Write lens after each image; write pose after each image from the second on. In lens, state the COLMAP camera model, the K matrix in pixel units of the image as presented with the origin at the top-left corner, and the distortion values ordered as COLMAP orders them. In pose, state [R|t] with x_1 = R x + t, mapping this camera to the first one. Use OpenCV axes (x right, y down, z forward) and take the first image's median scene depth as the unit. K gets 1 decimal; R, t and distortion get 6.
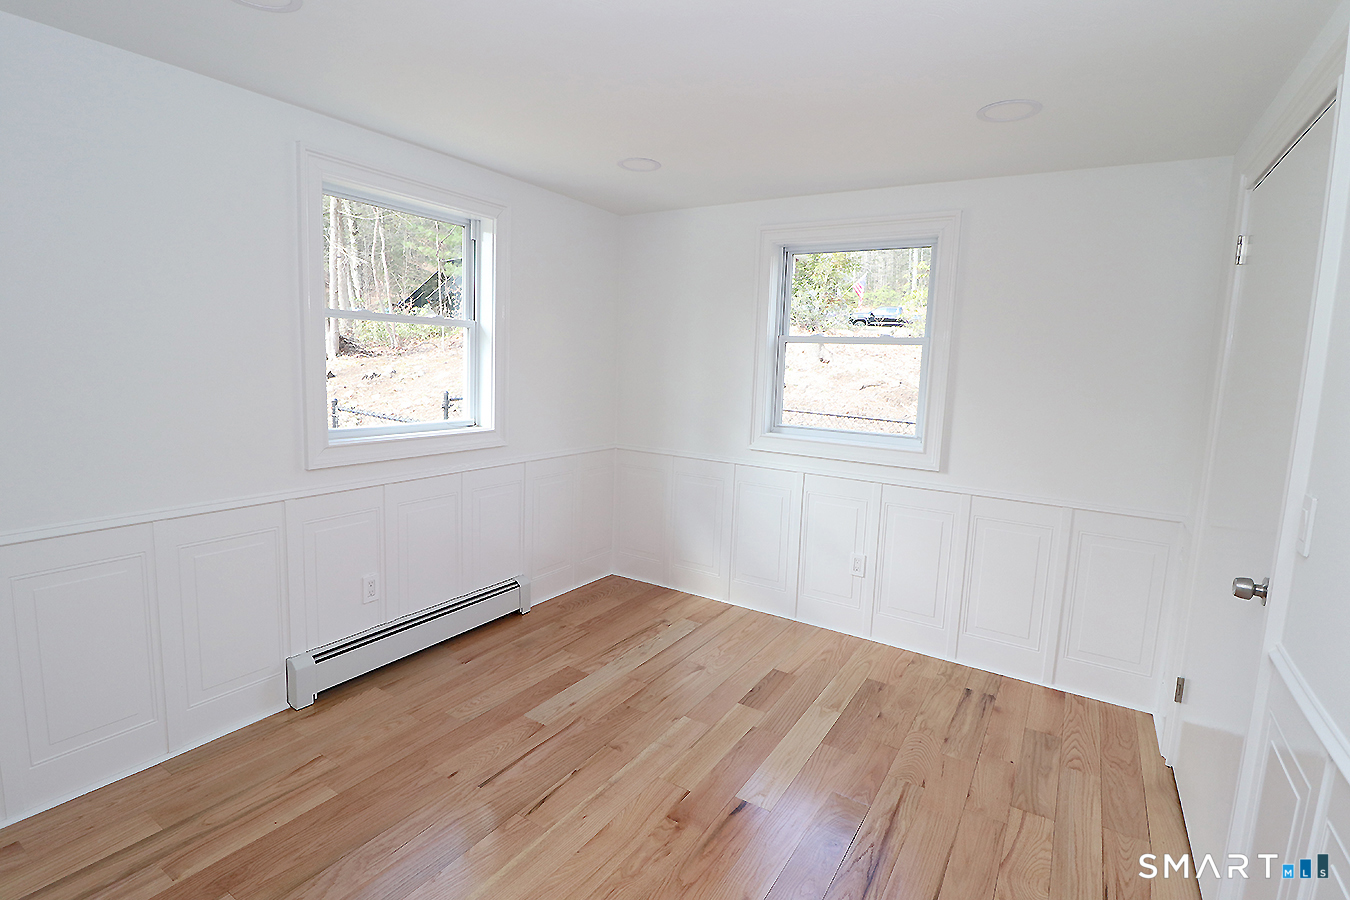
lens RADIAL K [[640.2, 0, 674.6], [0, 640.2, 442.8], [0, 0, 1]] dist [-0.012571, -0.001185]
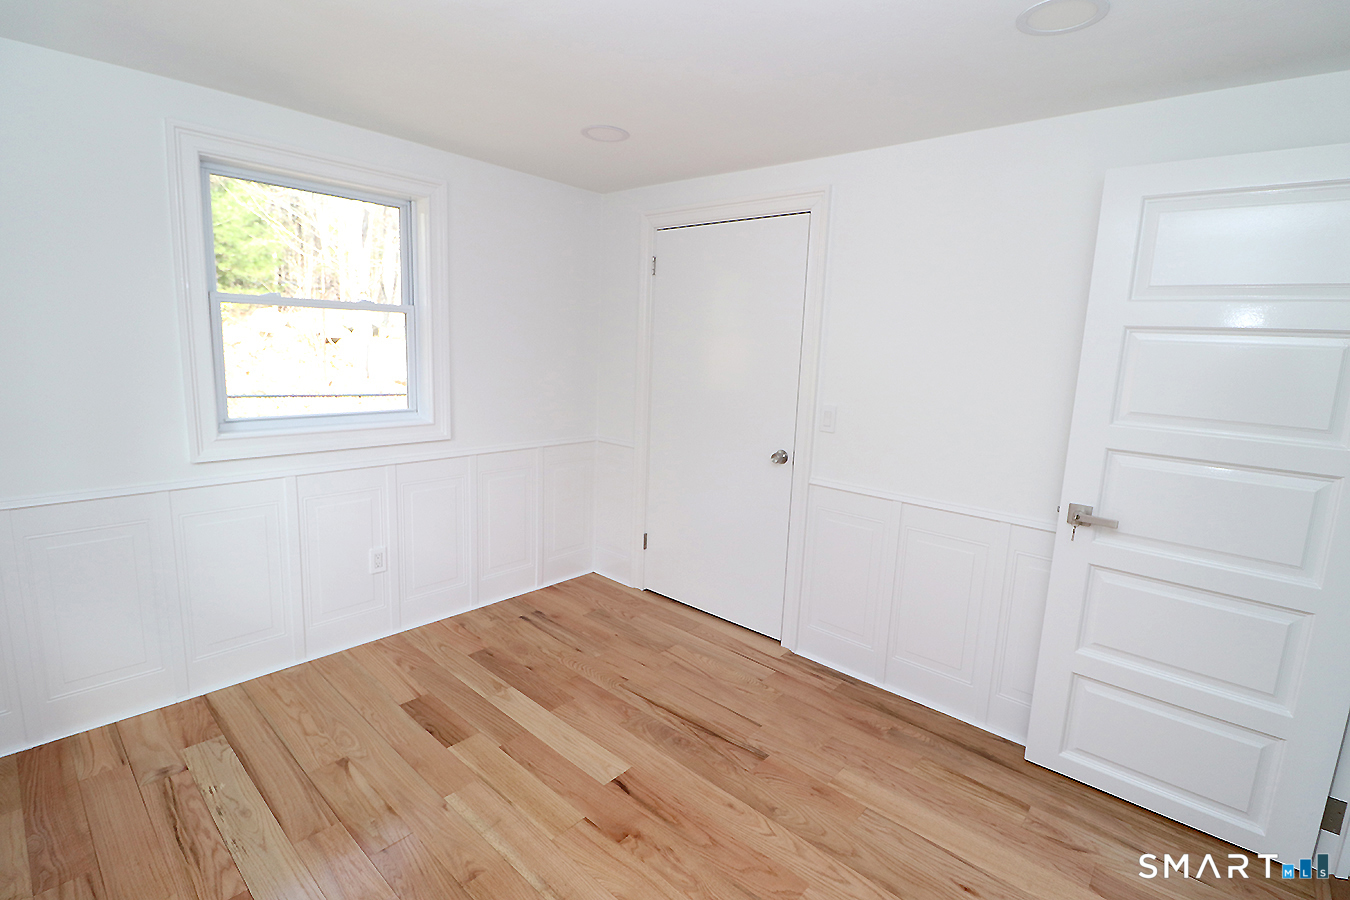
lens RADIAL K [[625.5, 0, 672.9], [0, 625.5, 443.4], [0, 0, 1]] dist [-0.003567, -0.008634]
pose [[0.166428, -0.185221, 0.968501, -0.555807], [0.092919, 0.980775, 0.171601, -0.097044], [-0.981666, 0.061433, 0.180439, 0.517686]]
